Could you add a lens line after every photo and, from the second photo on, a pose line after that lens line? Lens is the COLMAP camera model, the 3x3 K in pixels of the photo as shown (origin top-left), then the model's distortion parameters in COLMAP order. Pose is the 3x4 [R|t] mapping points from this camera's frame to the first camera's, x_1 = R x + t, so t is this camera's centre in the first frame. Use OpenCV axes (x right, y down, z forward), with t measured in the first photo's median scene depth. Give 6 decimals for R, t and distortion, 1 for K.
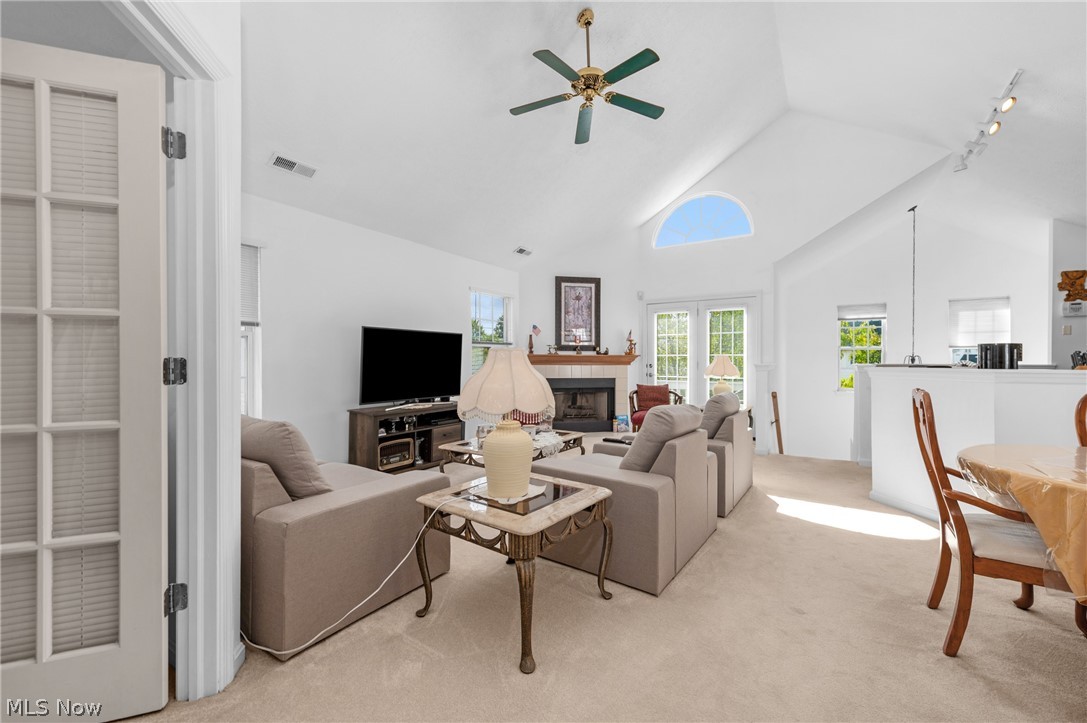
lens RADIAL K [[431.3, 0, 553.5], [0, 431.3, 362.3], [0, 0, 1]] dist [0.001585, -0.000253]
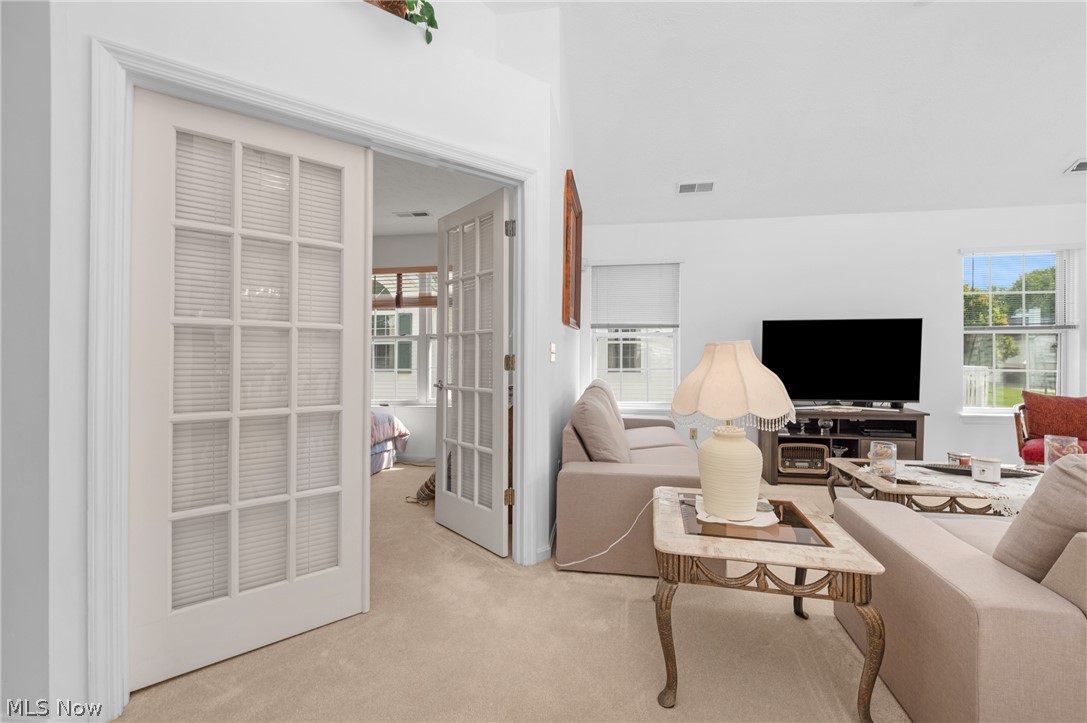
lens RADIAL K [[433.6, 0, 556.3], [0, 433.6, 352.6], [0, 0, 1]] dist [0.001731, 0.000070]
pose [[0.400057, -0.005465, -0.916474, 0.221997], [-0.001353, 0.999978, -0.006553, -0.002285], [0.916489, 0.003861, 0.400041, 0.139439]]
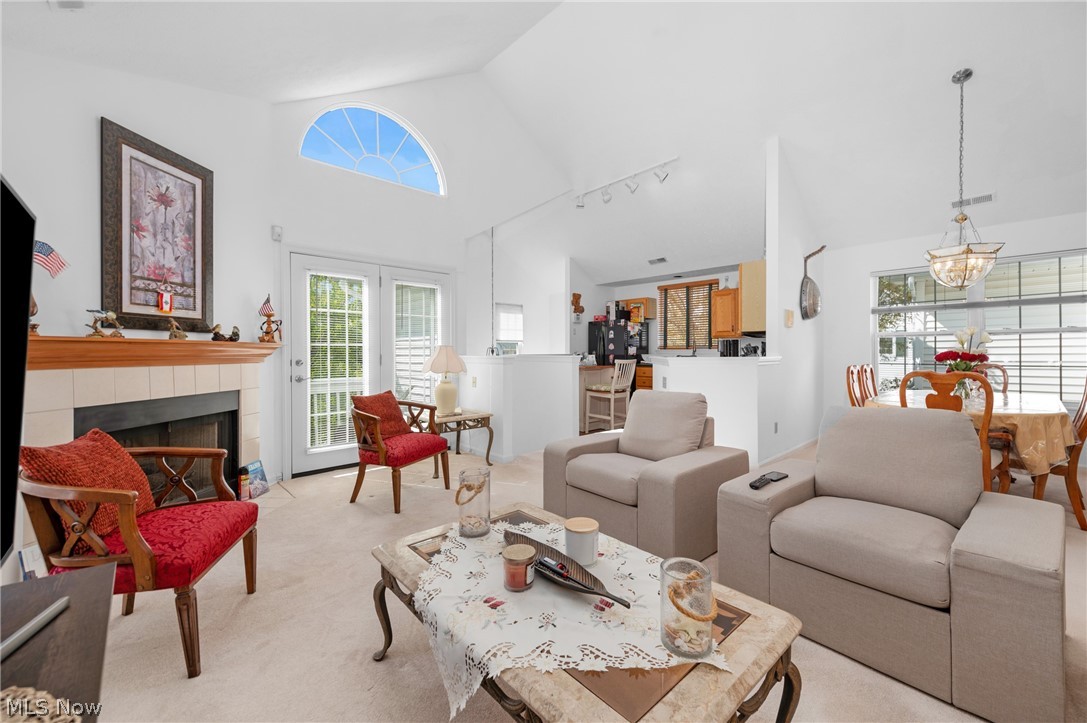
lens RADIAL K [[433.6, 0, 556.3], [0, 433.6, 352.6], [0, 0, 1]] dist [0.001731, 0.000070]
pose [[0.226317, -0.005161, 0.974040, -0.342926], [0.007648, 0.999965, 0.003522, -0.005561], [-0.974024, 0.006652, 0.226349, 0.734199]]
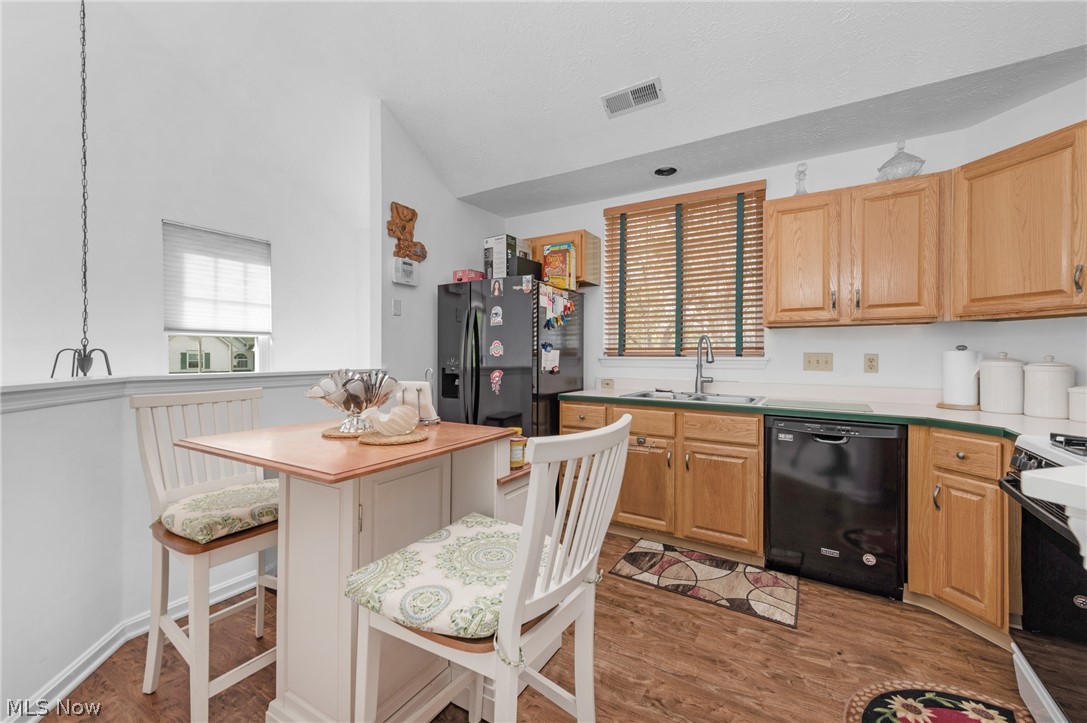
lens RADIAL K [[431.3, 0, 553.5], [0, 431.3, 362.3], [0, 0, 1]] dist [0.001585, -0.000253]
pose [[-0.034720, -0.018738, 0.999221, 0.626956], [0.003521, 0.999816, 0.018872, -0.012478], [-0.999391, 0.004173, -0.034647, 0.836619]]
